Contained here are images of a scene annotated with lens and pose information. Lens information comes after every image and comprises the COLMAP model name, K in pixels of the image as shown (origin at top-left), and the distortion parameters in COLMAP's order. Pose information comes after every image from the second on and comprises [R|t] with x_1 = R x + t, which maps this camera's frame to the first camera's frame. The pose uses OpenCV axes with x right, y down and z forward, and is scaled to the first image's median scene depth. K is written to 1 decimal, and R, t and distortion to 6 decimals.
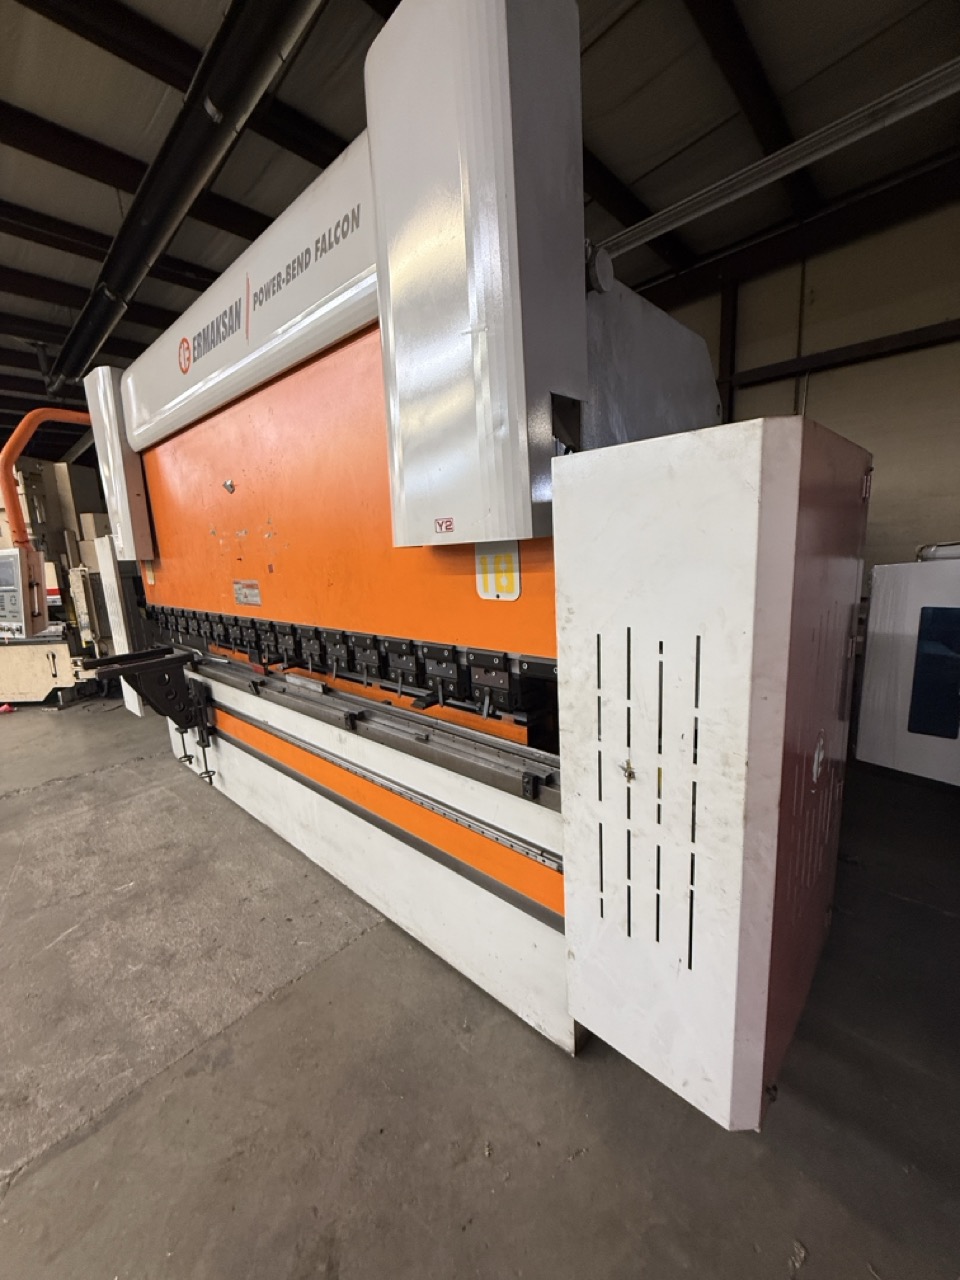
lens RADIAL K [[510.3, 0, 481.5], [0, 510.3, 636.9], [0, 0, 1]] dist [-0.001314, -0.000190]
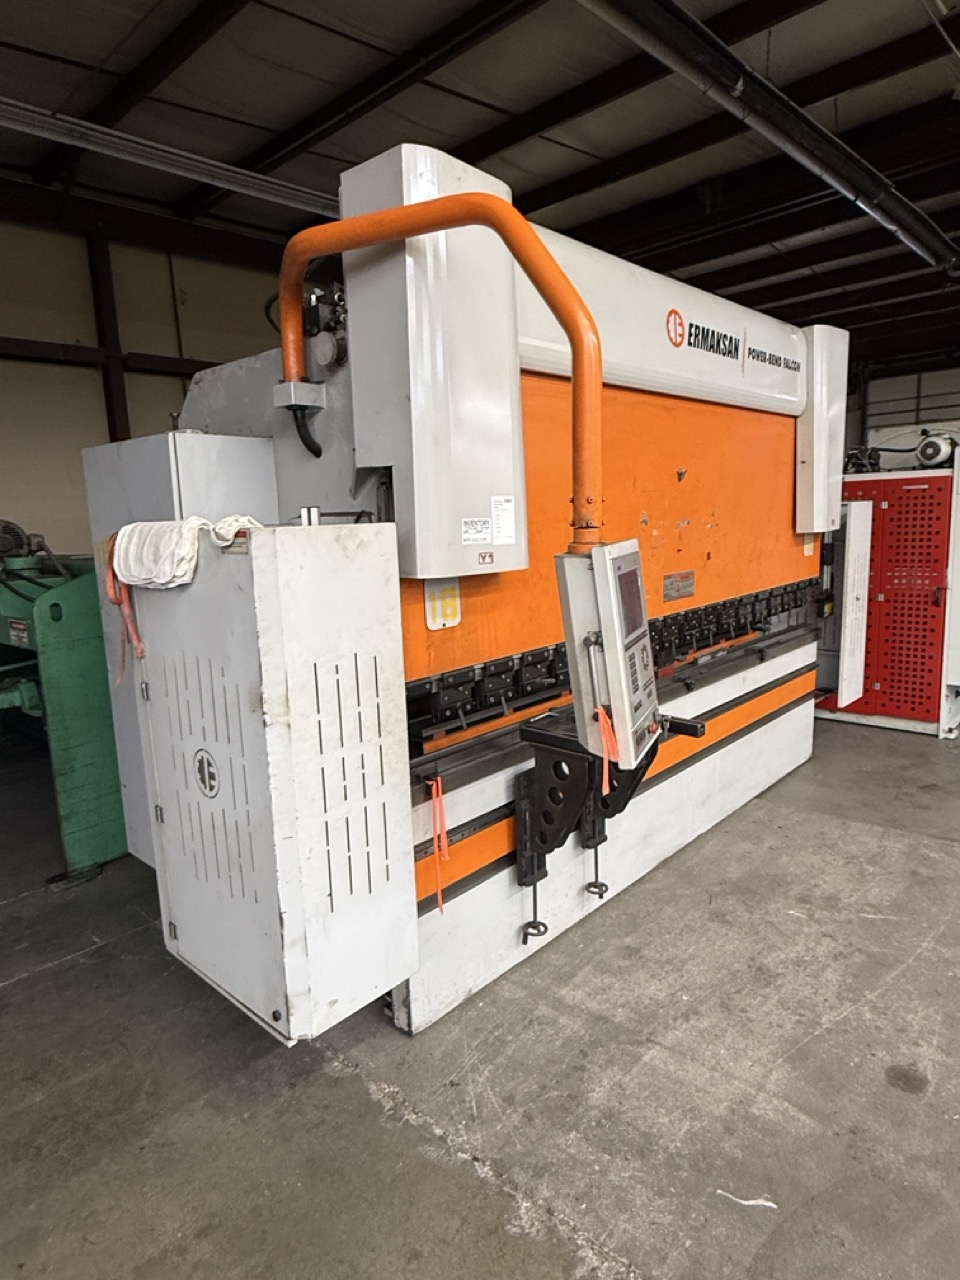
lens RADIAL K [[766.6, 0, 480.0], [0, 766.6, 640.0], [0, 0, 1]] dist [-0.001351, -0.001368]
pose [[-0.002756, -0.114250, 0.993448, -2.371518], [0.221095, 0.968797, 0.112029, -0.288956], [-0.975248, 0.219955, 0.022590, 1.697017]]
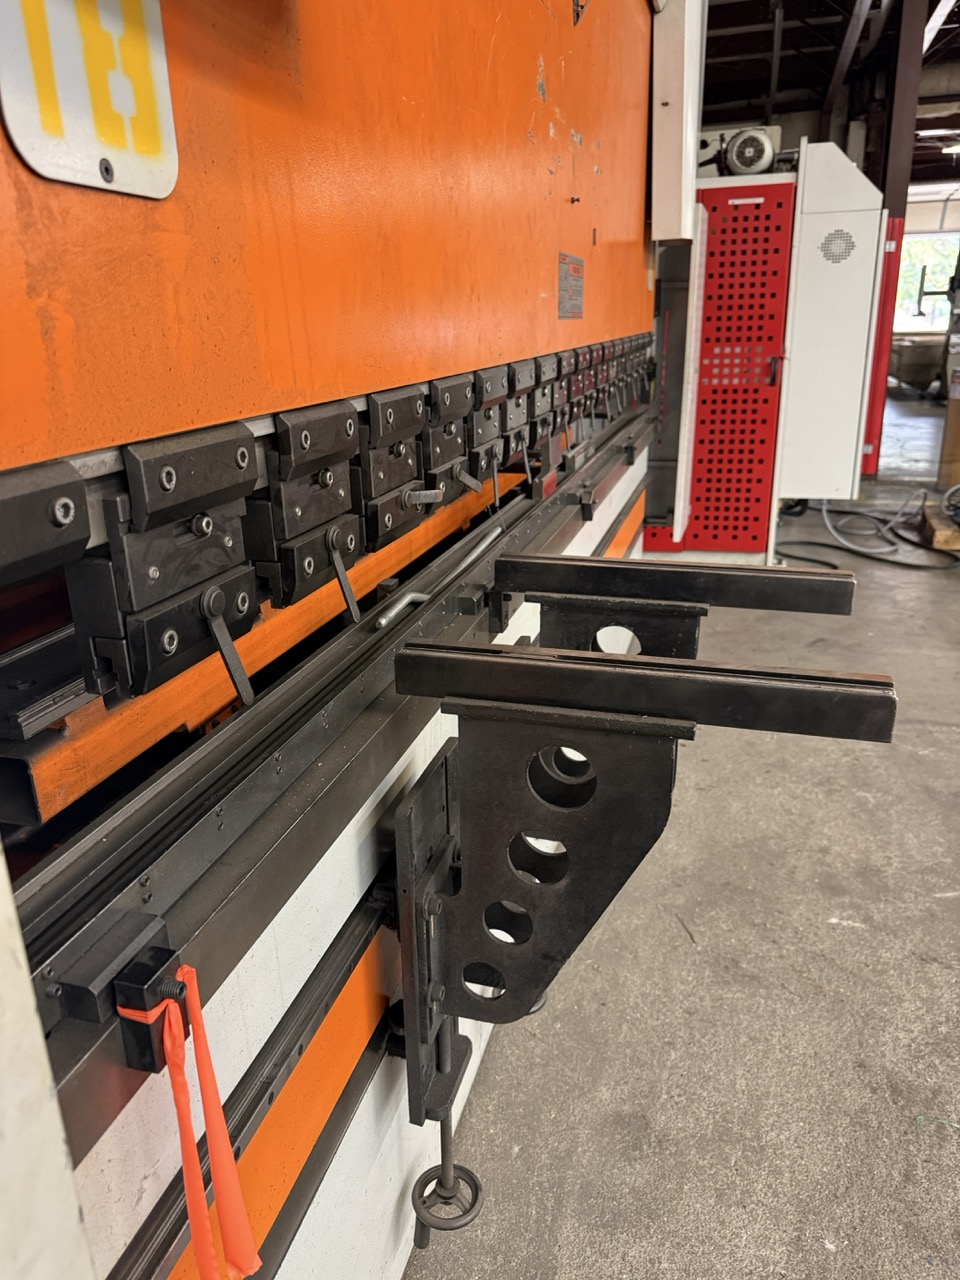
lens RADIAL K [[914.0, 0, 475.0], [0, 914.0, 640.7], [0, 0, 1]] dist [0.033097, -0.043401]
pose [[-0.450581, -0.233527, 0.861651, -1.461735], [0.209893, 0.910413, 0.356502, -0.135840], [-0.867711, 0.341487, -0.361199, 1.825700]]
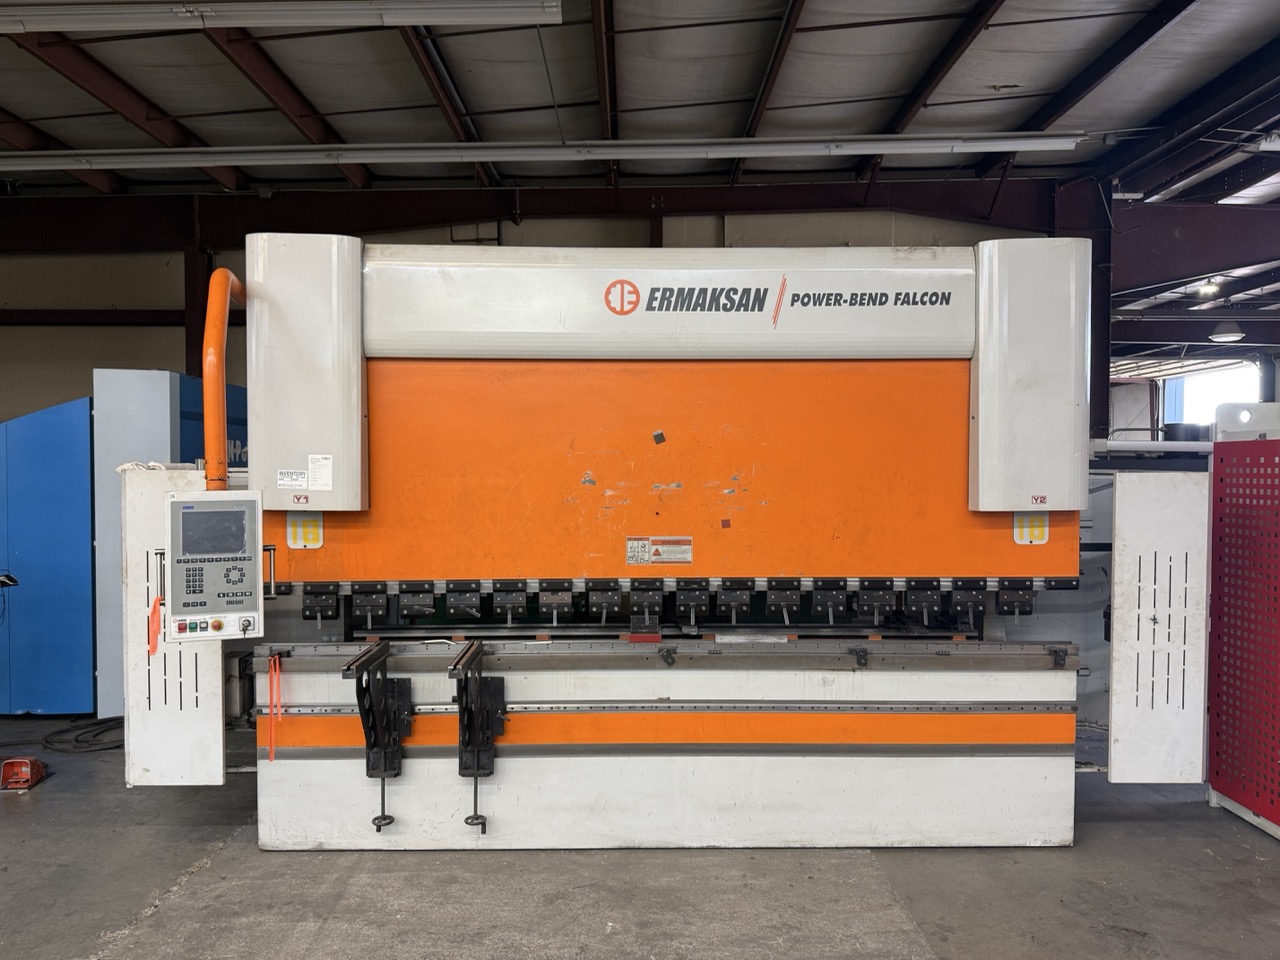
lens RADIAL K [[914.0, 0, 645.8], [0, 914.0, 482.8], [0, 0, 1]] dist [0.033097, -0.043401]
pose [[0.721442, 0.032273, 0.691722, -2.005577], [0.089947, 0.986083, -0.139818, 0.023209], [-0.686608, 0.163089, 0.708500, -0.179054]]
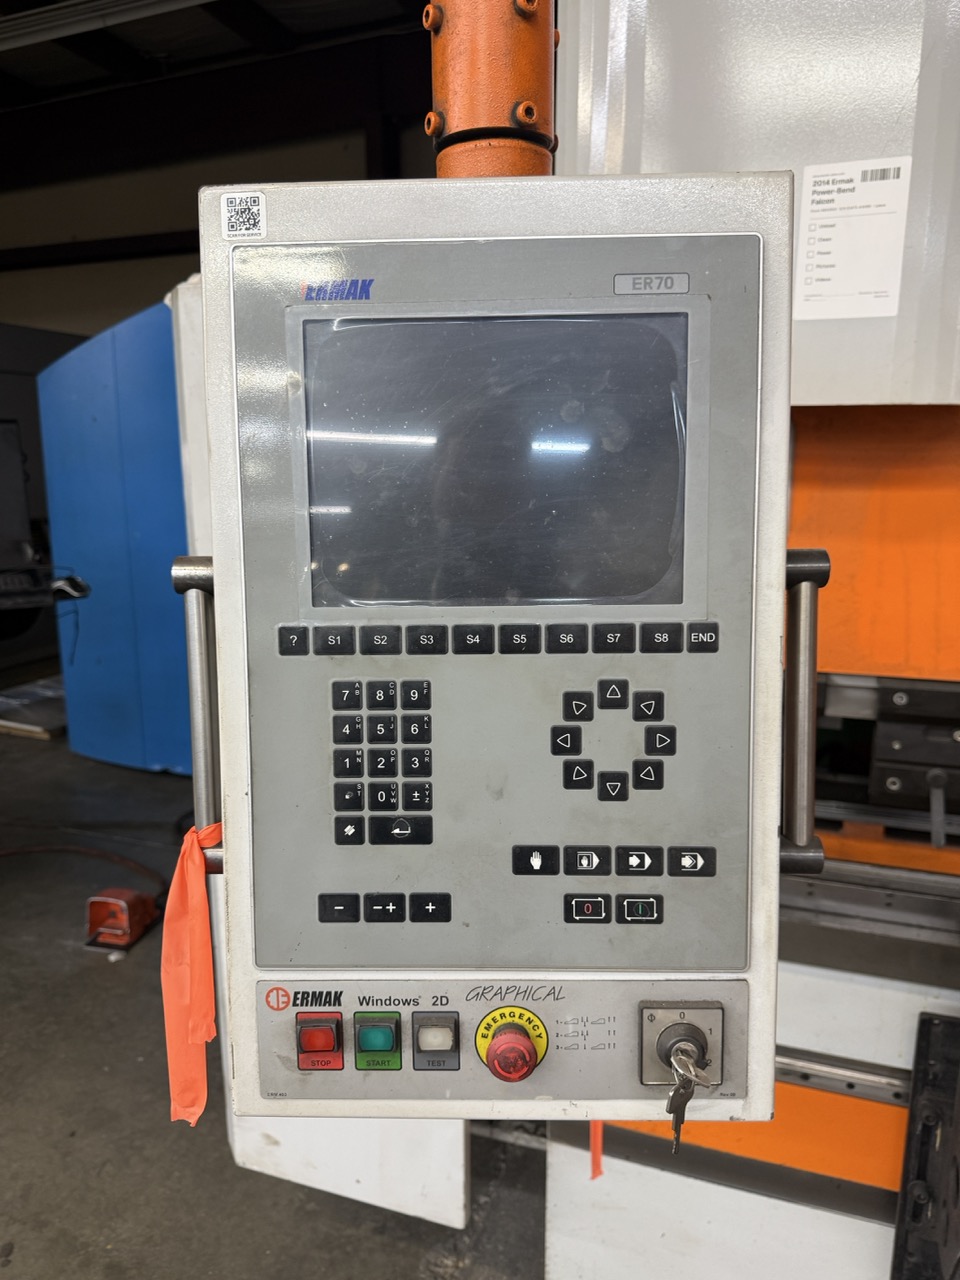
lens RADIAL K [[914.0, 0, 475.0], [0, 914.0, 640.7], [0, 0, 1]] dist [0.033097, -0.043401]
pose [[0.917915, -0.034833, 0.395245, -1.528670], [0.029844, 0.999378, 0.018766, -0.143752], [-0.395653, -0.005430, 0.918384, 1.300292]]
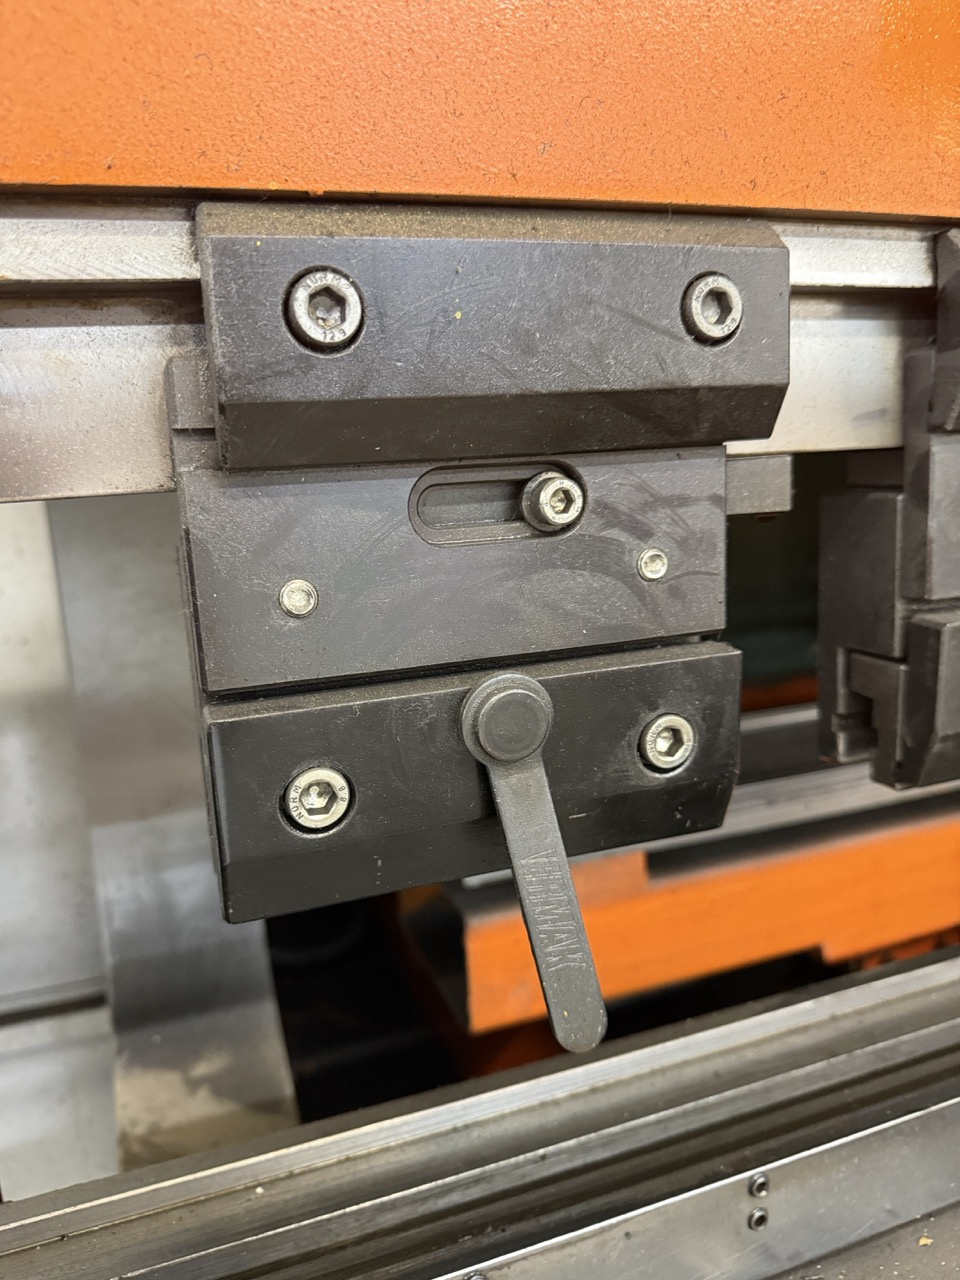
lens RADIAL K [[914.0, 0, 475.0], [0, 914.0, 640.7], [0, 0, 1]] dist [0.033097, -0.043401]
pose [[0.468573, -0.129528, 0.873877, -1.223845], [0.199099, 0.979227, 0.038387, -0.063270], [-0.860697, 0.156001, 0.484629, 1.729101]]
